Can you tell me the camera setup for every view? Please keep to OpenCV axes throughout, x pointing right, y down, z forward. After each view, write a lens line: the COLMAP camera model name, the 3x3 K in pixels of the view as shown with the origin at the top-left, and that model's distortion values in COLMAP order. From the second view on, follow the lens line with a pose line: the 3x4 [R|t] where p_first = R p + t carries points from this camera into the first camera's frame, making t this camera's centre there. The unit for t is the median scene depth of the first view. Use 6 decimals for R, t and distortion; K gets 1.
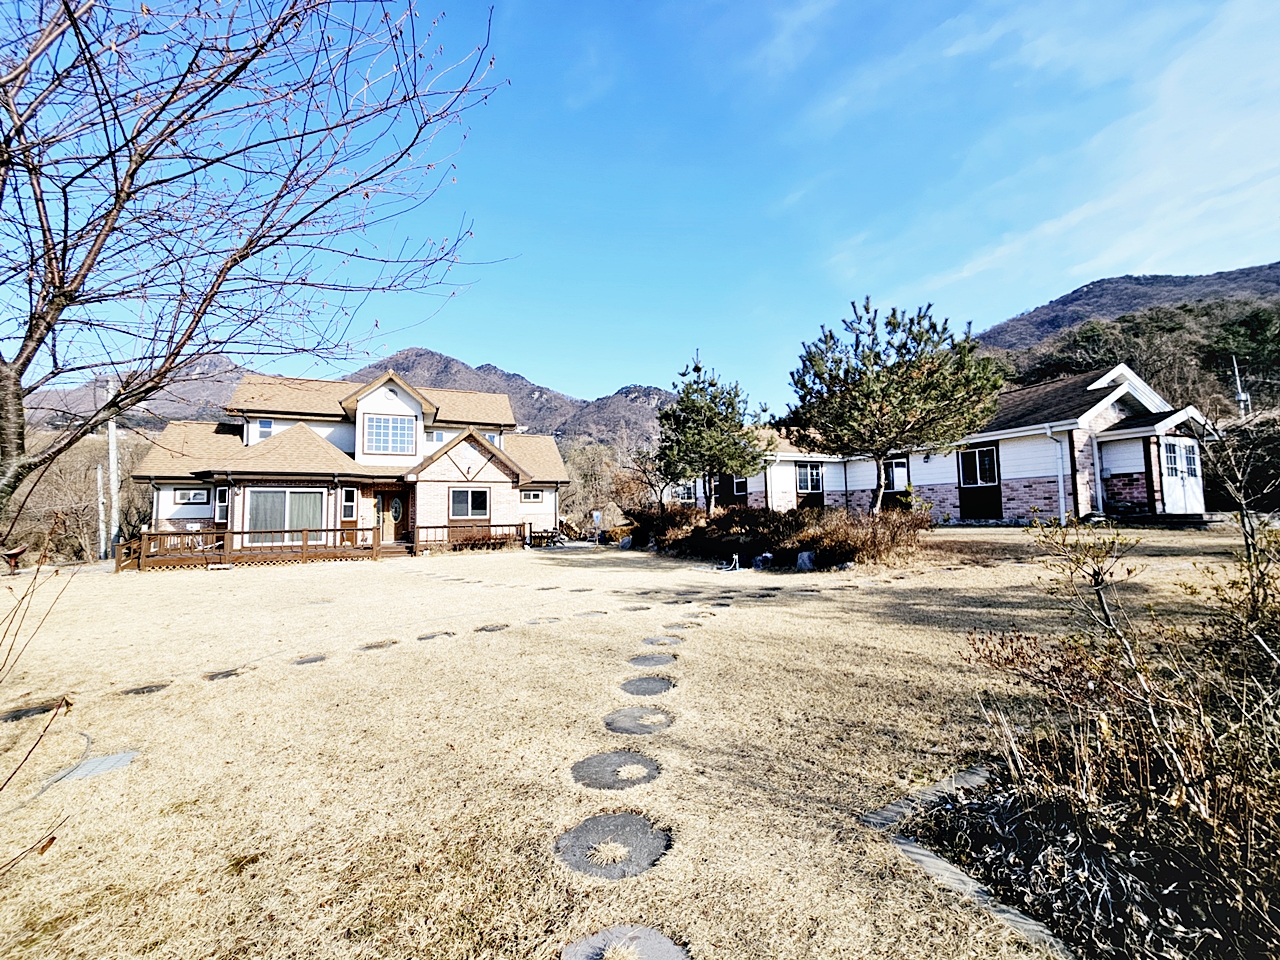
lens RADIAL K [[520.9, 0, 639.3], [0, 520.9, 479.5], [0, 0, 1]] dist [-0.002854, 0.001714]
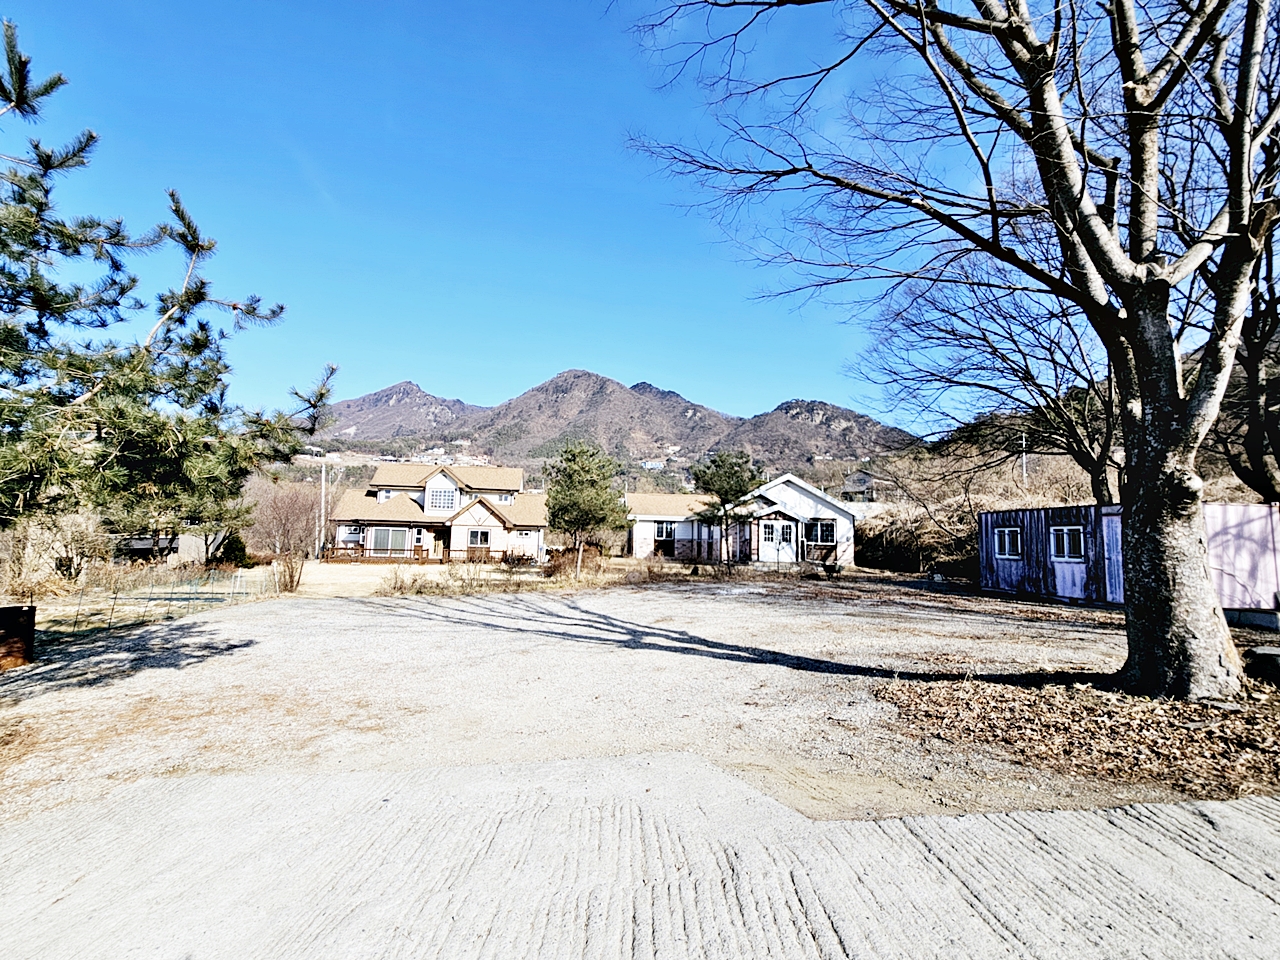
lens RADIAL K [[567.3, 0, 640.0], [0, 567.3, 480.0], [0, 0, 1]] dist [-0.000088, 0.000321]
pose [[0.957650, 0.009463, -0.287780, 0.765209], [-0.020441, 0.999172, -0.035168, -0.096335], [0.287209, 0.039561, 0.957051, -0.724021]]
